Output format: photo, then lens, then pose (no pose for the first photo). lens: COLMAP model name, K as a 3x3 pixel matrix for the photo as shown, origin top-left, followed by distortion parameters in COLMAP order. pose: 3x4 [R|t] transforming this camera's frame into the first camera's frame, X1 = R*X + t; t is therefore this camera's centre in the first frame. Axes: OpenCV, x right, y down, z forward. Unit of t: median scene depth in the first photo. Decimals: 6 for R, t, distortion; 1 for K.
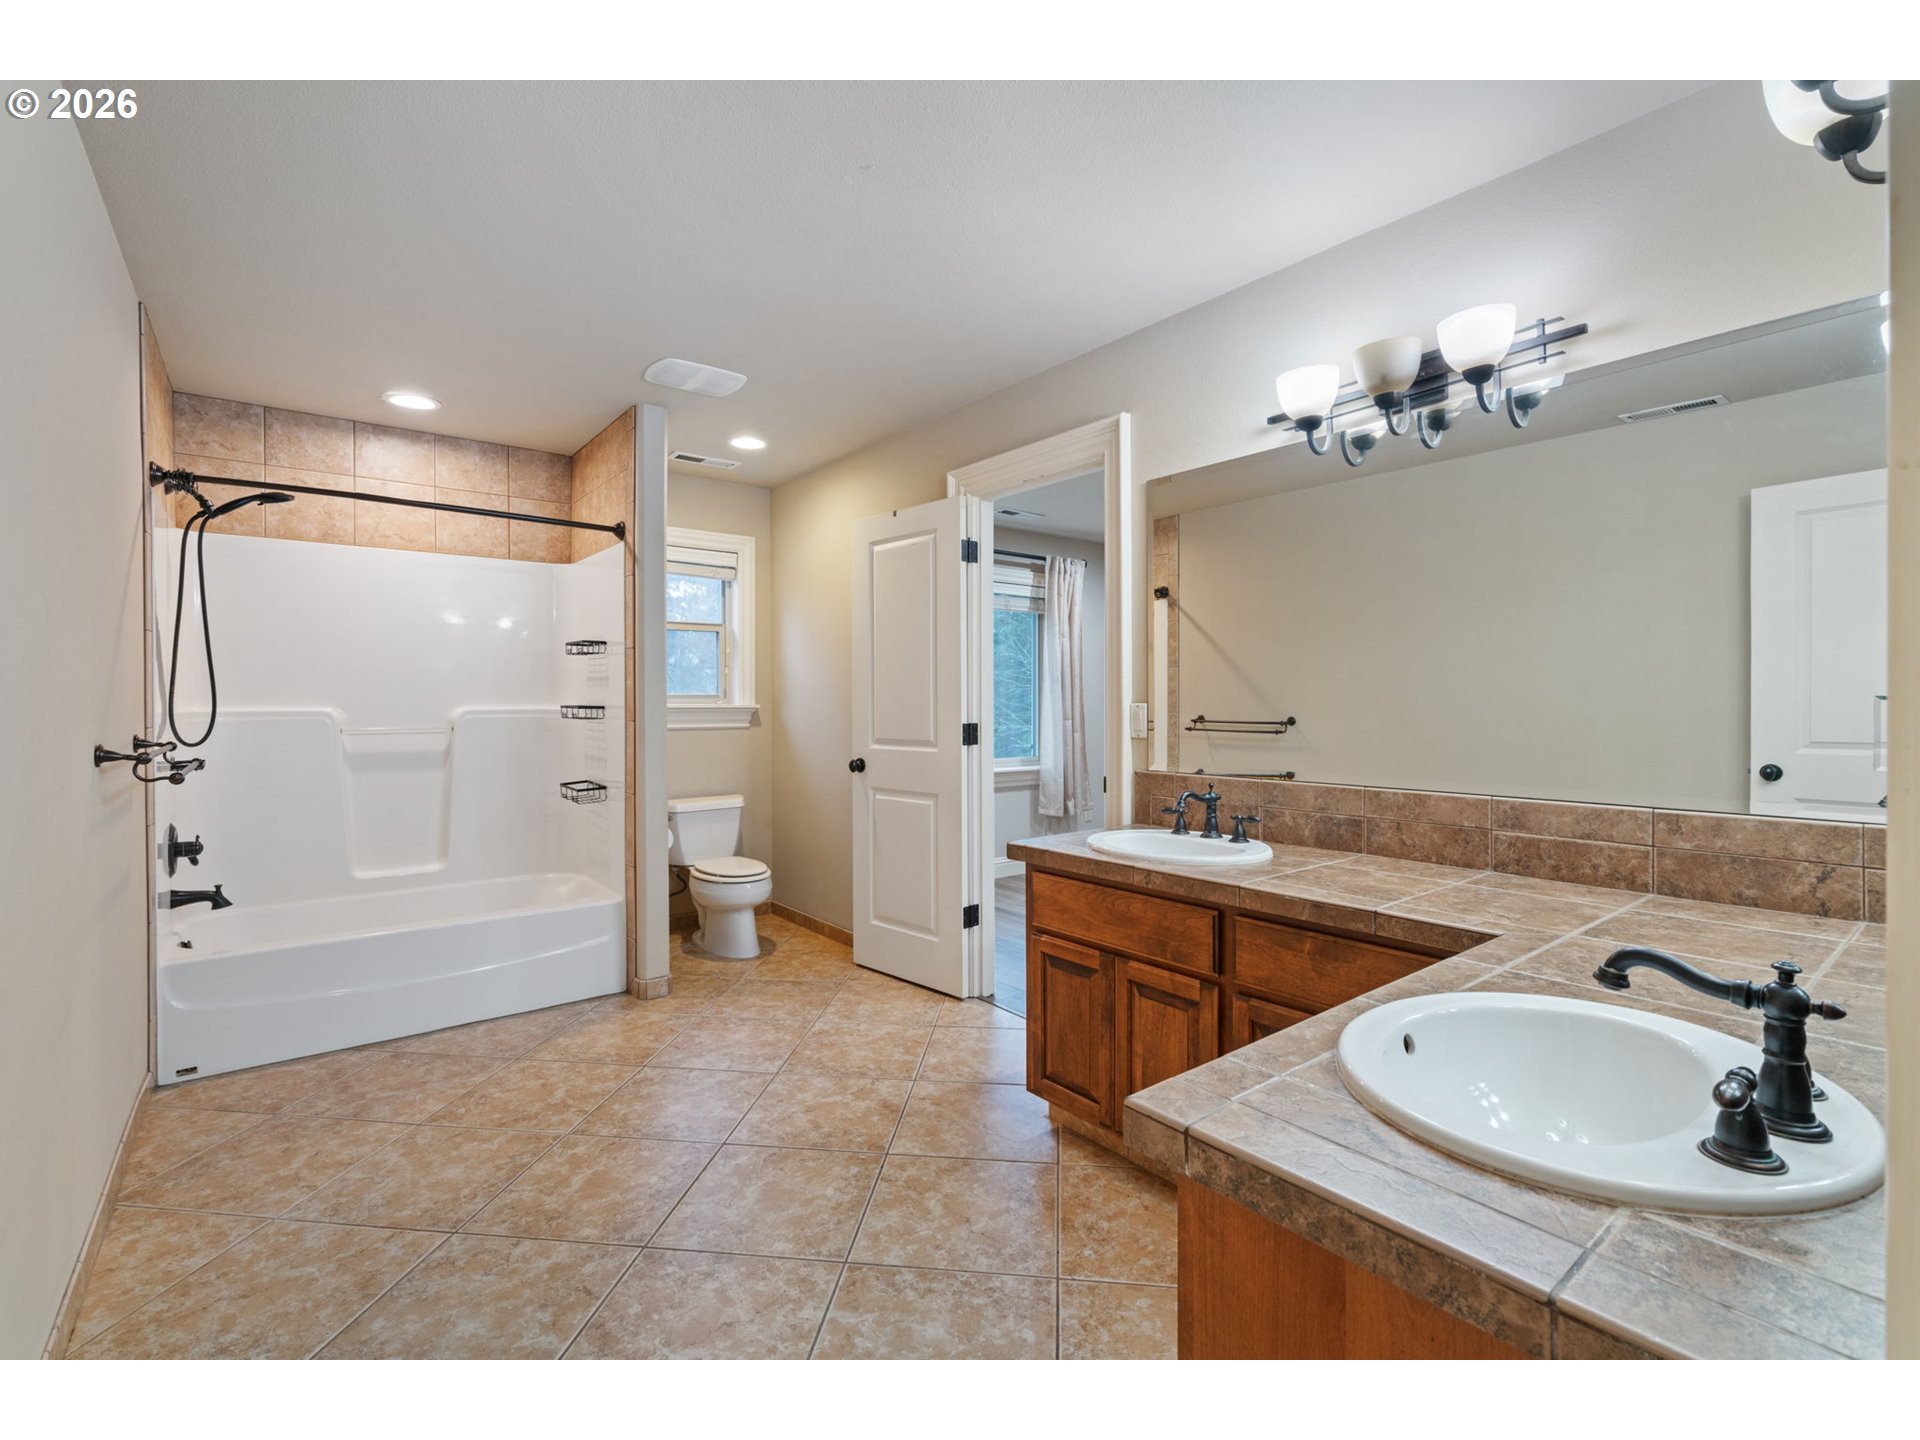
lens RADIAL K [[869.9, 0, 960.0], [0, 869.9, 720.0], [0, 0, 1]] dist [-0.016932, 0.000281]
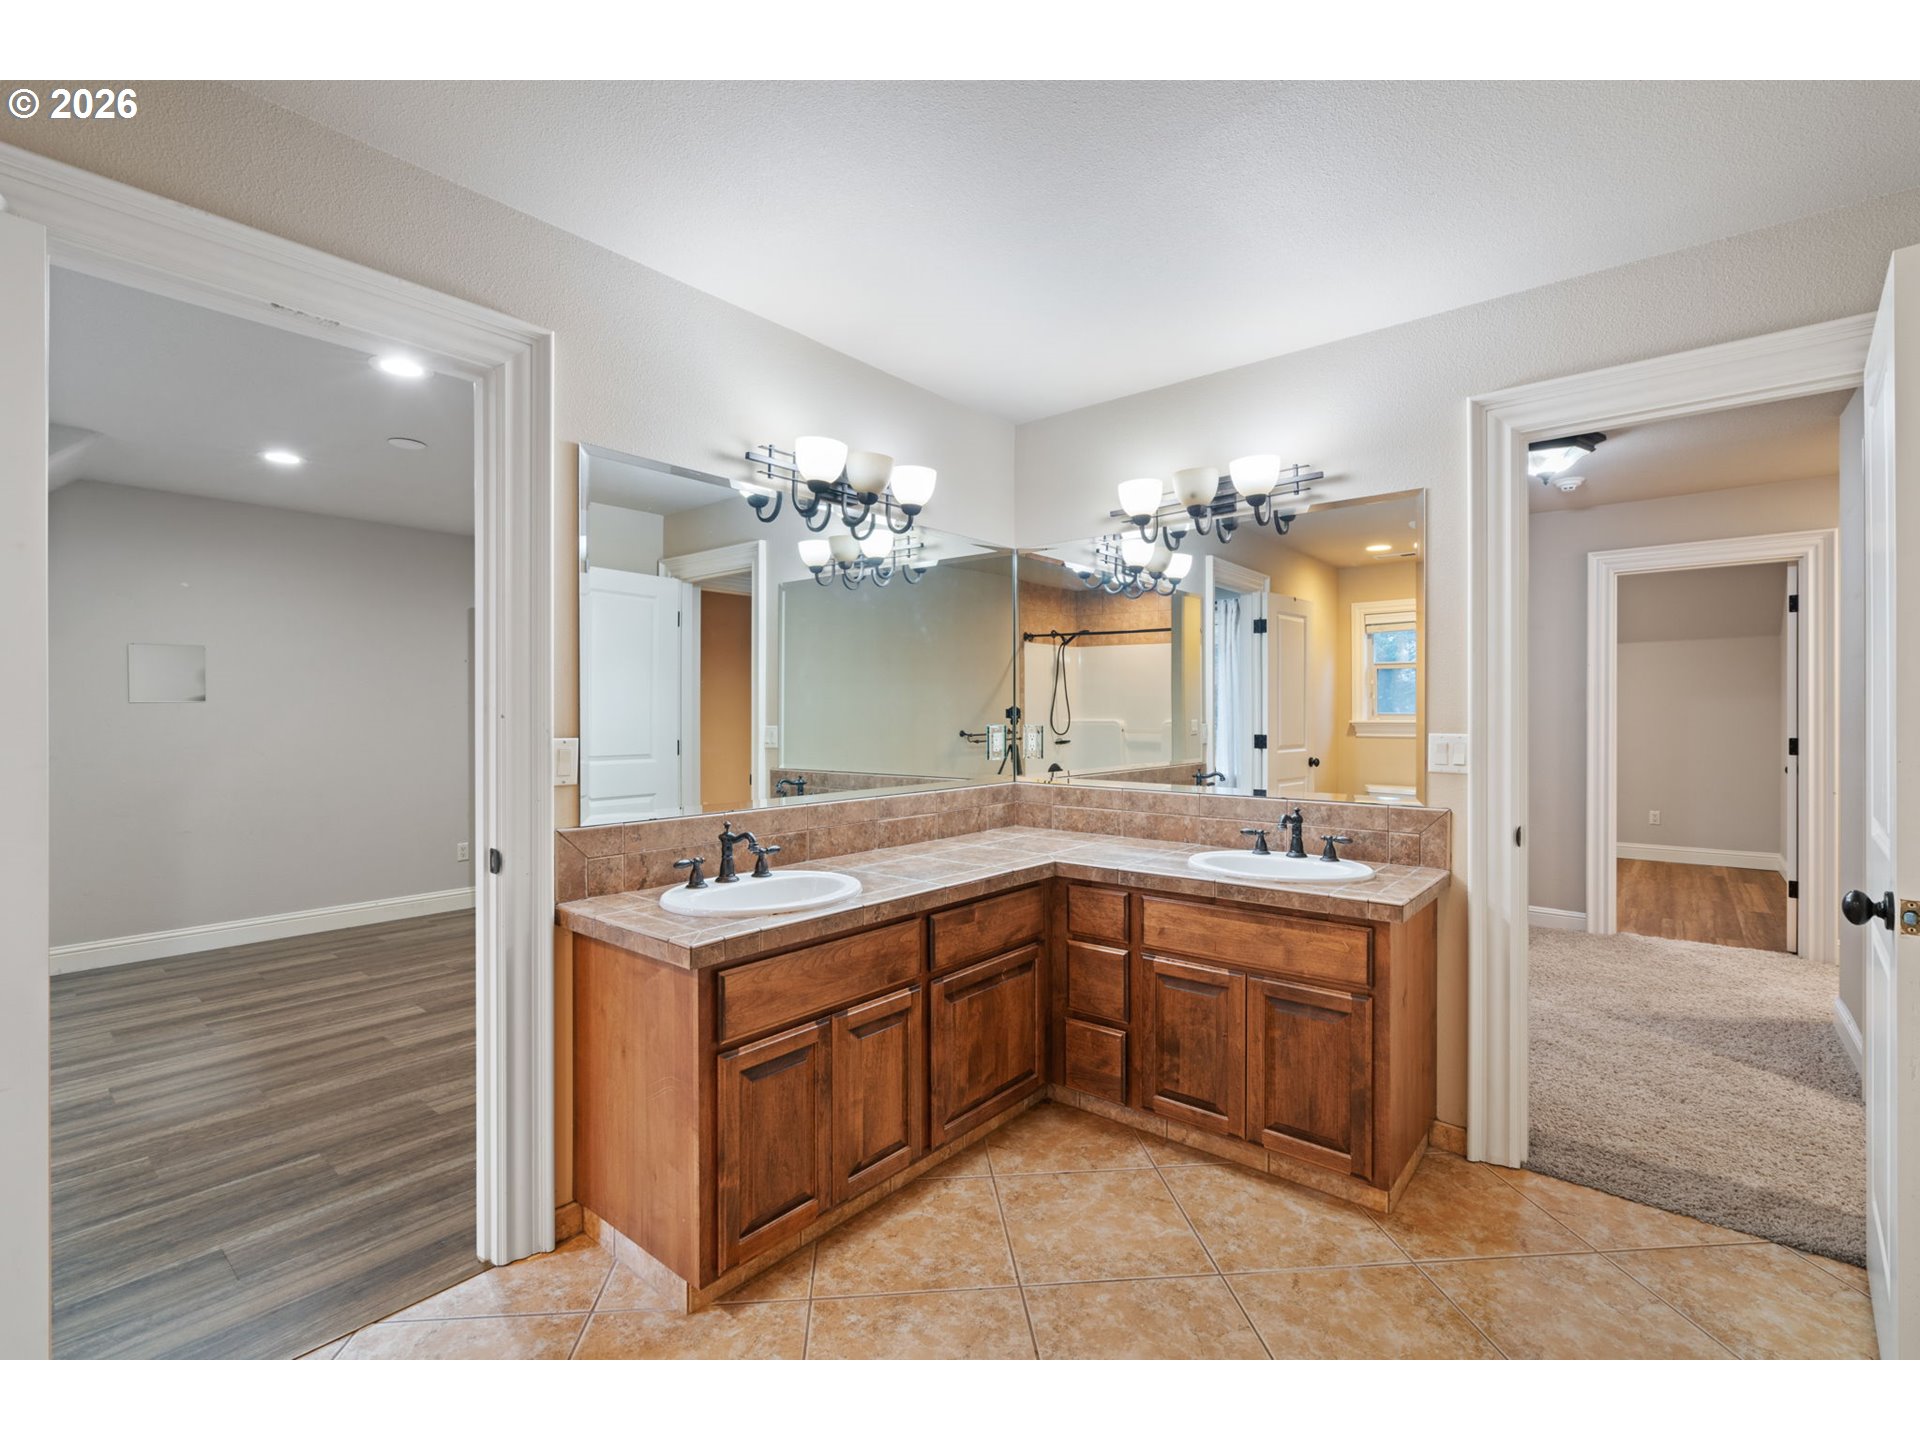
lens RADIAL K [[865.3, 0, 961.6], [0, 865.3, 736.0], [0, 0, 1]] dist [0.001185, 0.000289]
pose [[-0.210130, -0.021433, 0.977438, -0.680796], [0.018815, 0.999486, 0.025961, -0.039514], [-0.977492, 0.023846, -0.209619, 0.975732]]
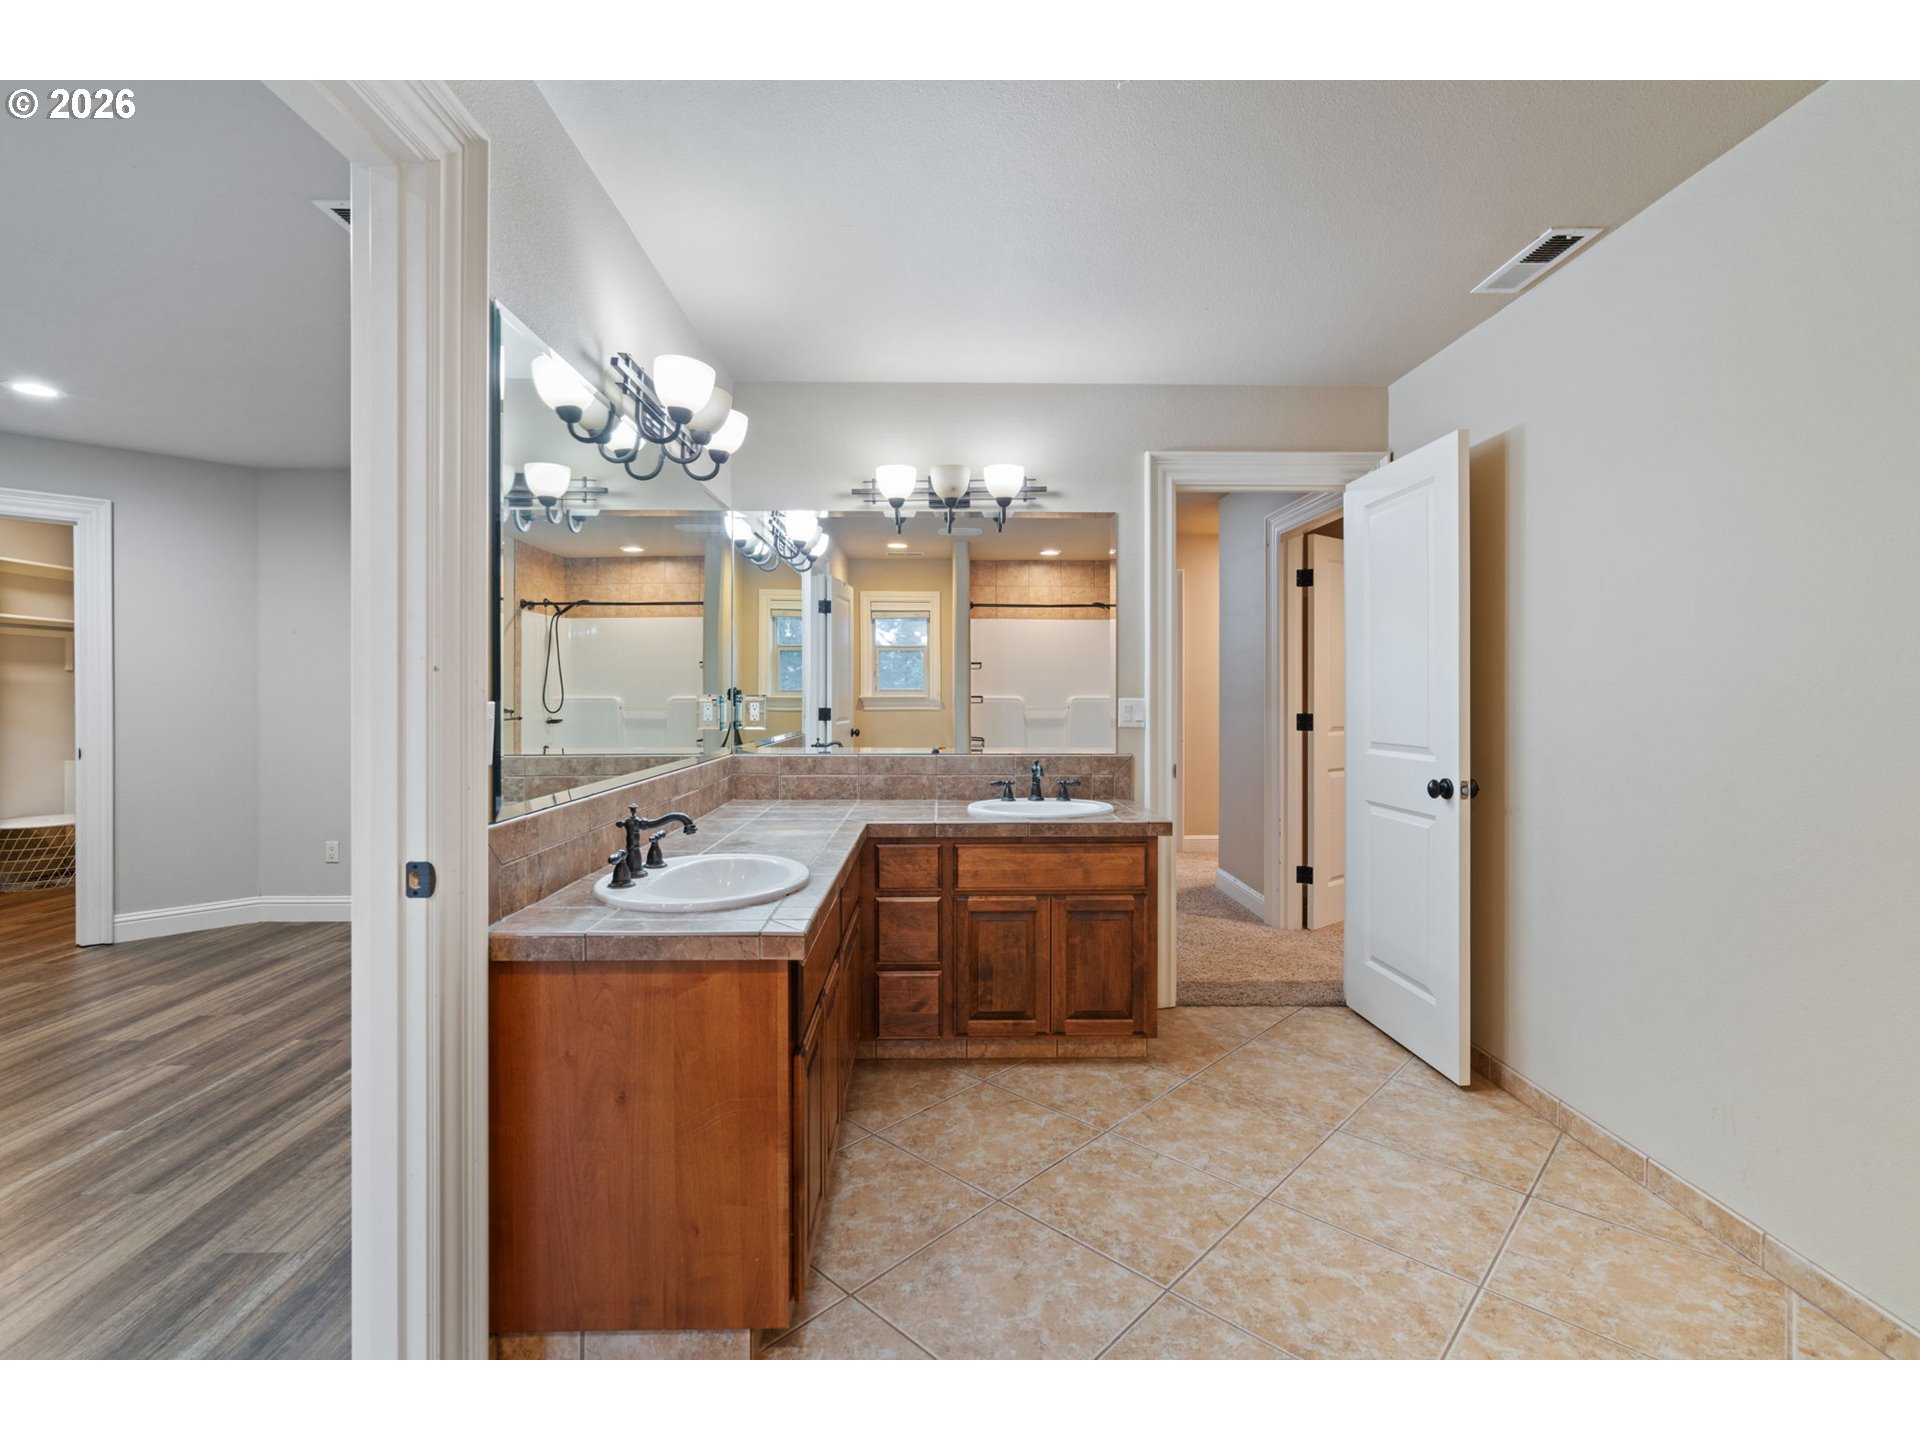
lens RADIAL K [[857.9, 0, 952.2], [0, 857.9, 718.5], [0, 0, 1]] dist [-0.012773, 0.000506]
pose [[-0.792720, -0.011942, 0.609469, -0.399187], [0.014055, 0.999184, 0.037859, -0.027878], [-0.609424, 0.038578, -0.791906, 1.463568]]
